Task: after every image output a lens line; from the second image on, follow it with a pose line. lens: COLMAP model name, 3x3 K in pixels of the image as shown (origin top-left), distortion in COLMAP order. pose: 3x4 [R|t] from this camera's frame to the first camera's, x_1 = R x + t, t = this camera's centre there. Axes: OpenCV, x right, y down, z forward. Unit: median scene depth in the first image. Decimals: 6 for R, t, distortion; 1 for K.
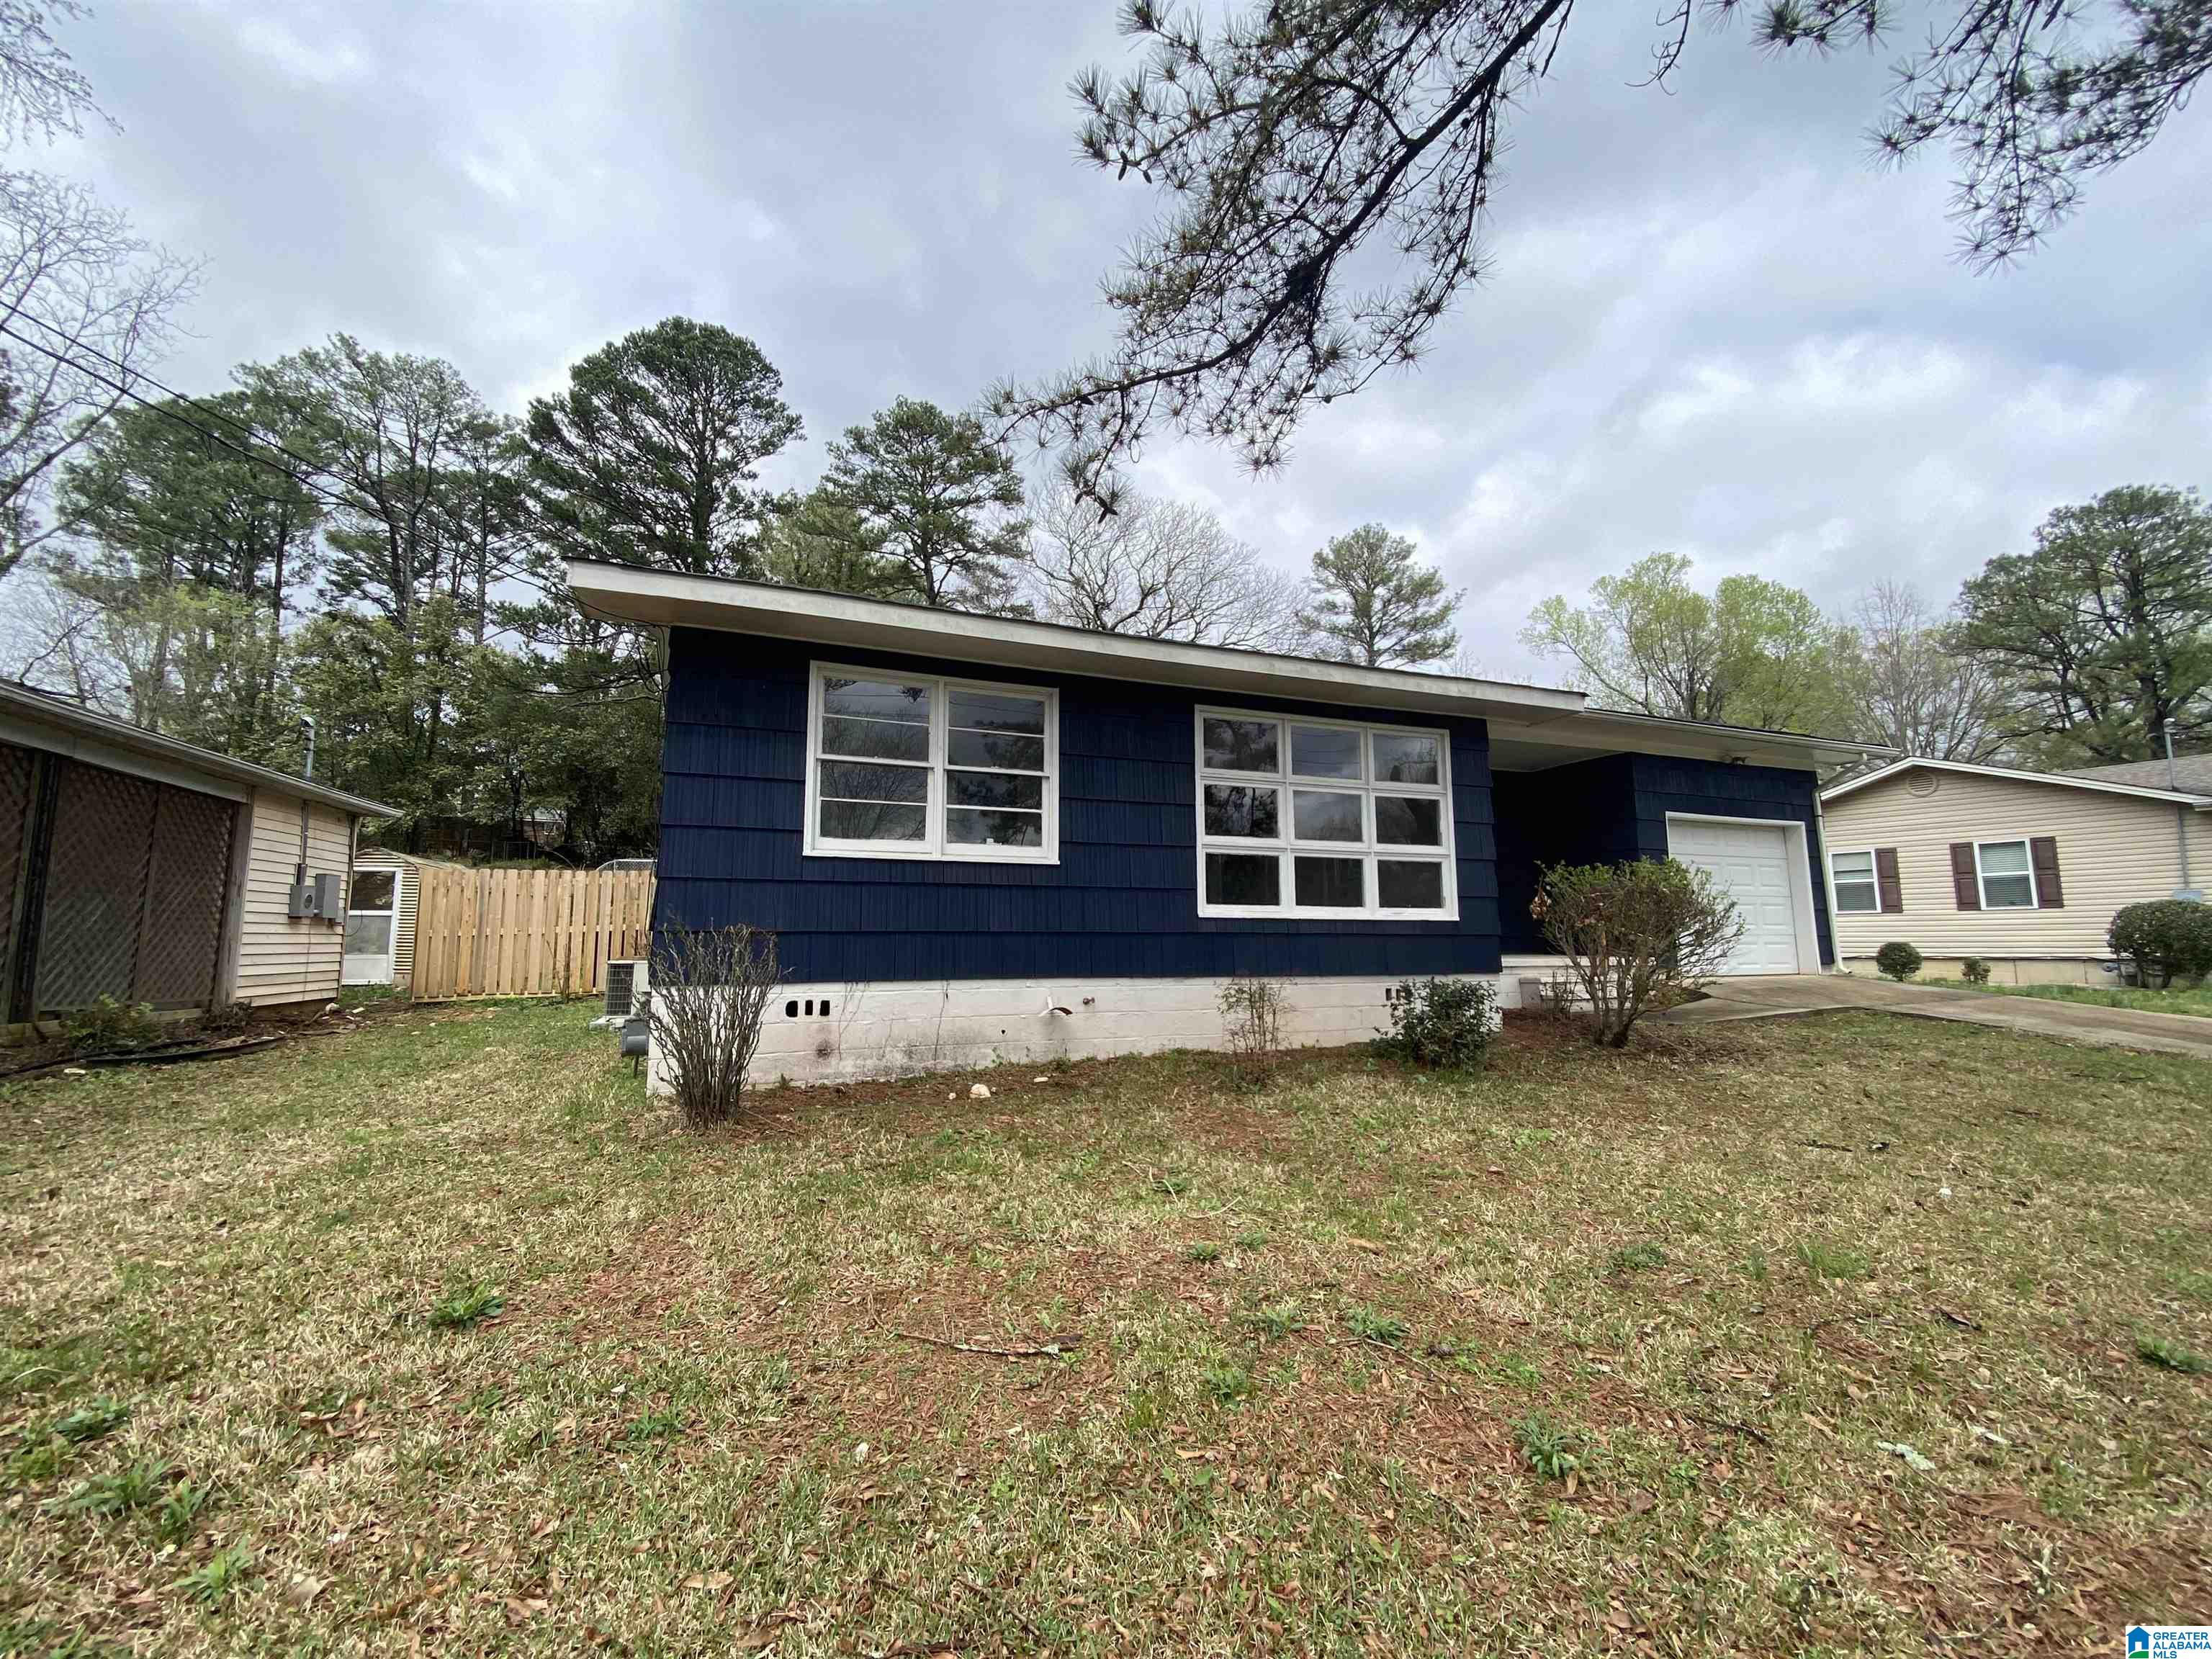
lens RADIAL K [[903.9, 0, 1106.0], [0, 903.9, 829.5], [0, 0, 1]] dist [0.014816, -0.018410]
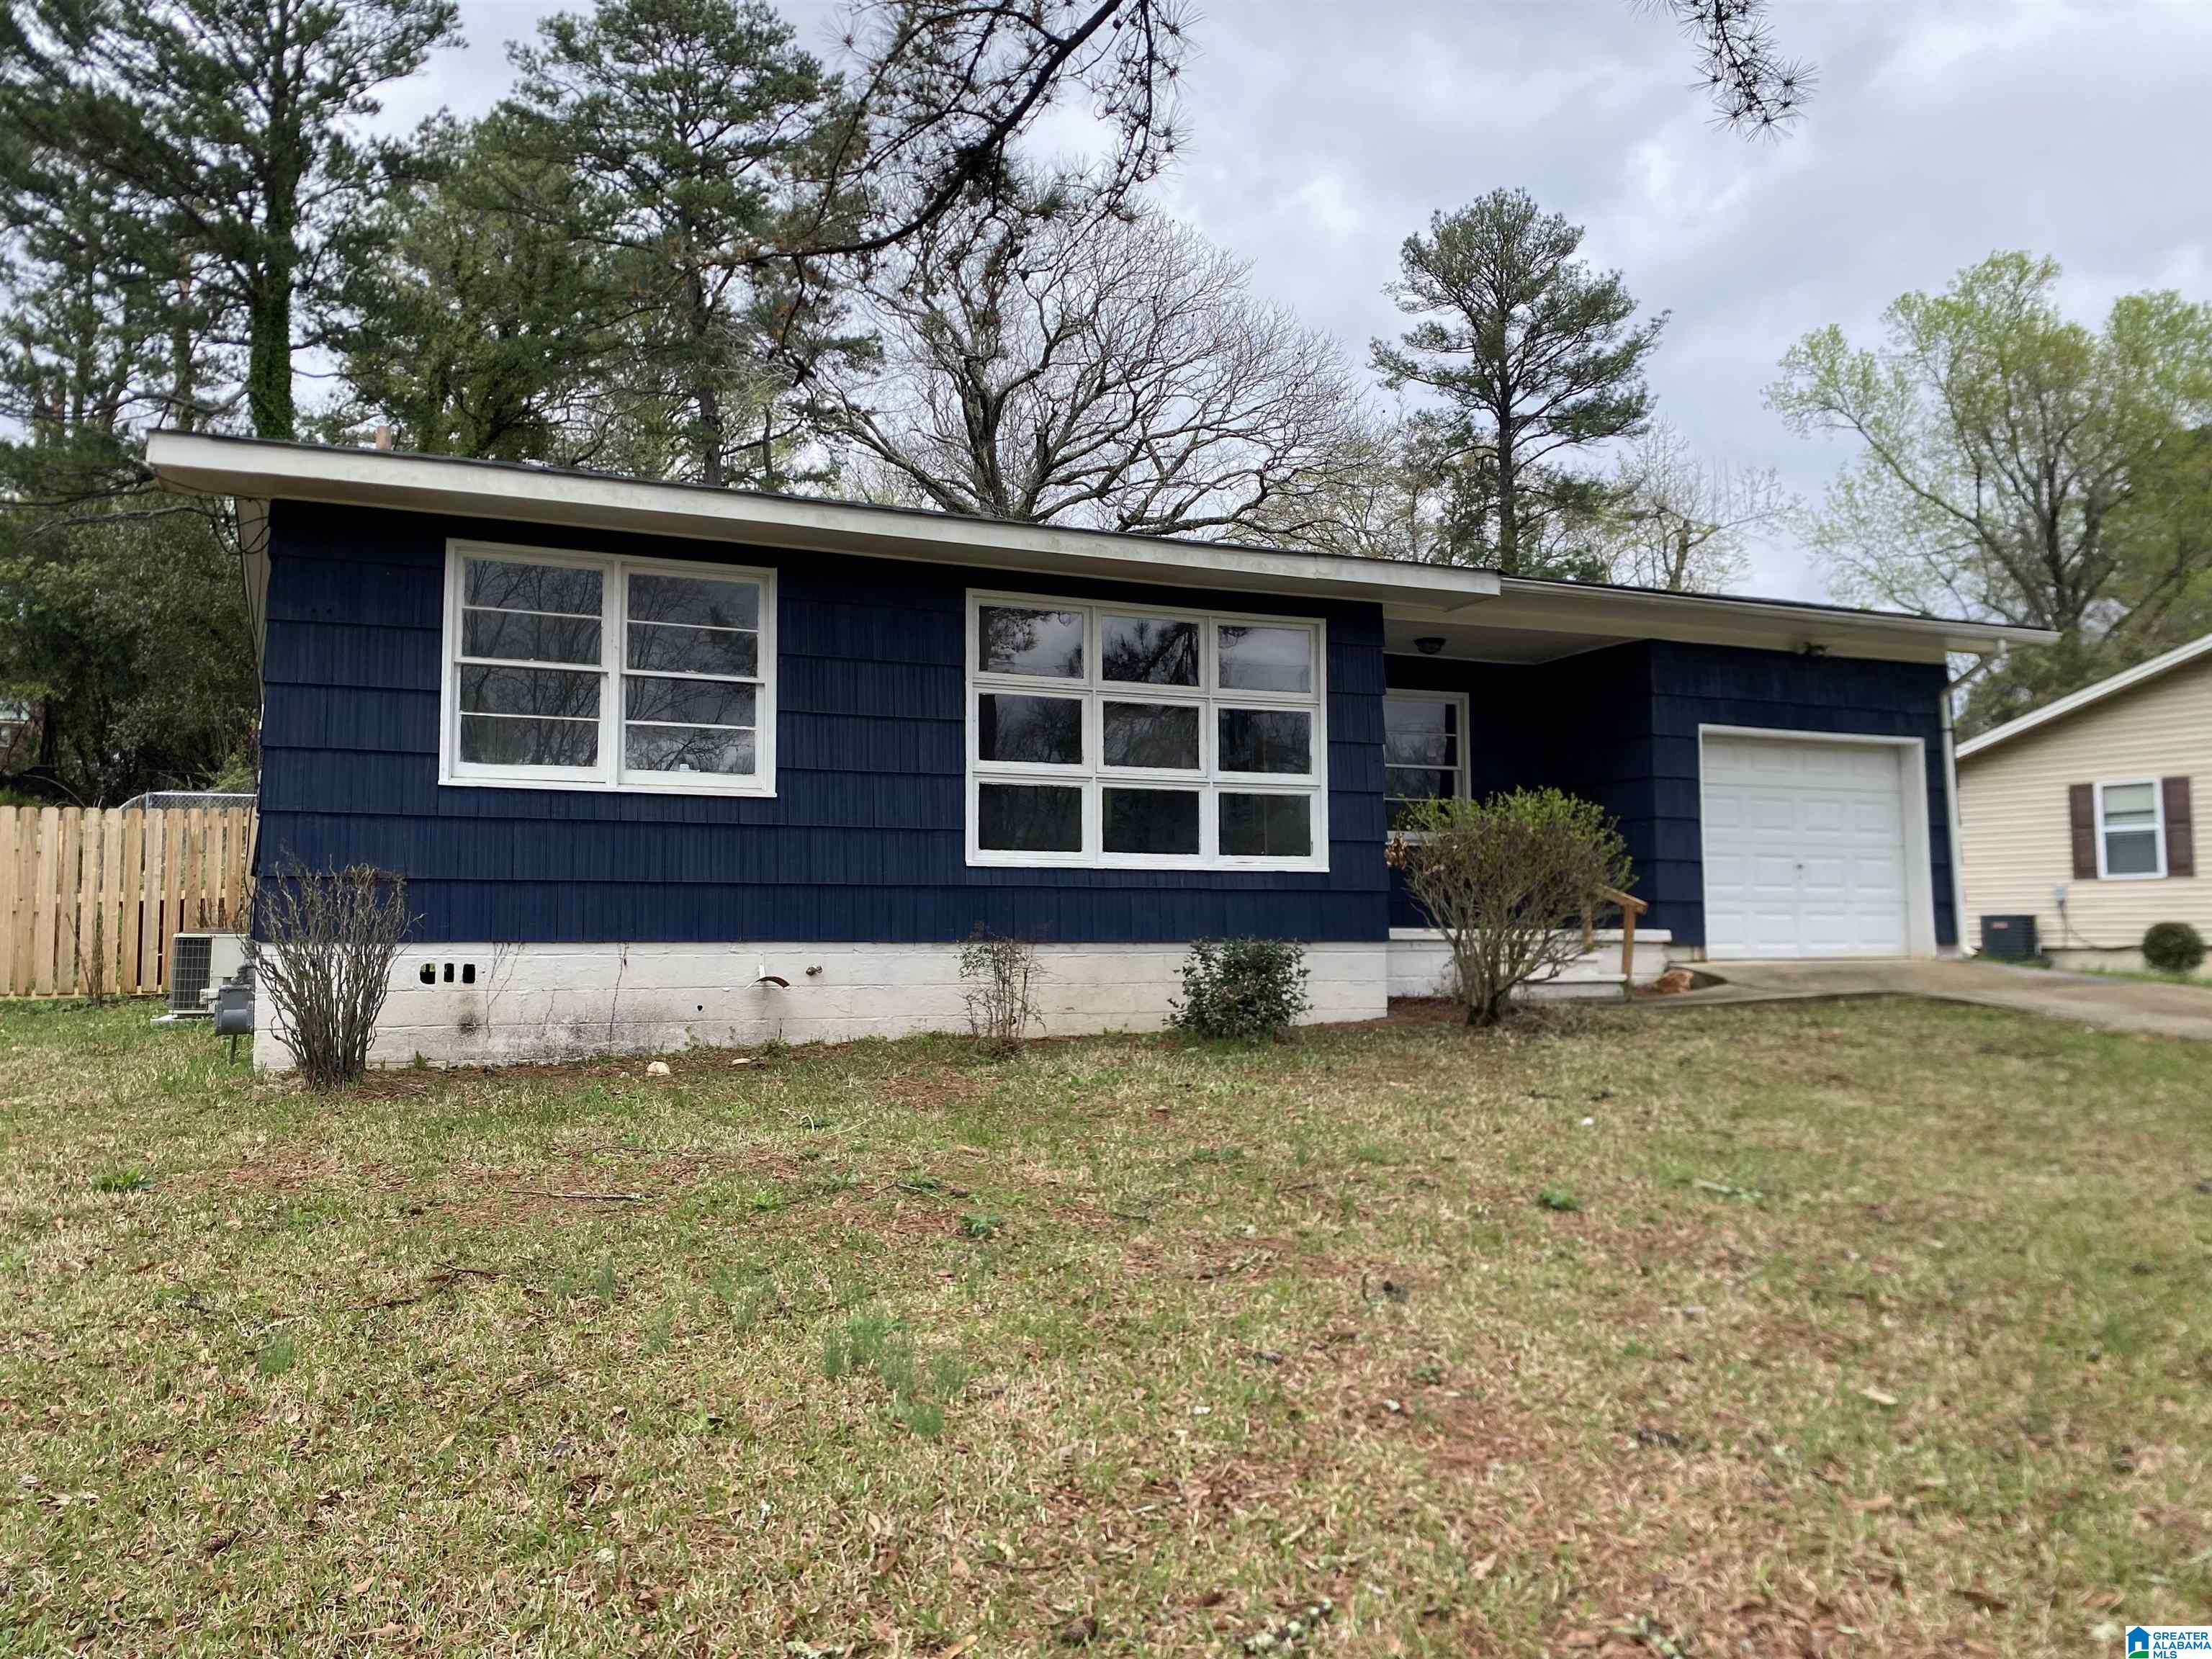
lens RADIAL K [[1683.8, 0, 1109.0], [0, 1683.8, 800.6], [0, 0, 1]] dist [-0.007590, 0.007061]
pose [[0.999329, 0.000813, 0.036605, 0.067868], [-0.002164, 0.999317, 0.036877, -0.004671], [-0.036550, -0.036931, 0.998649, -0.170364]]
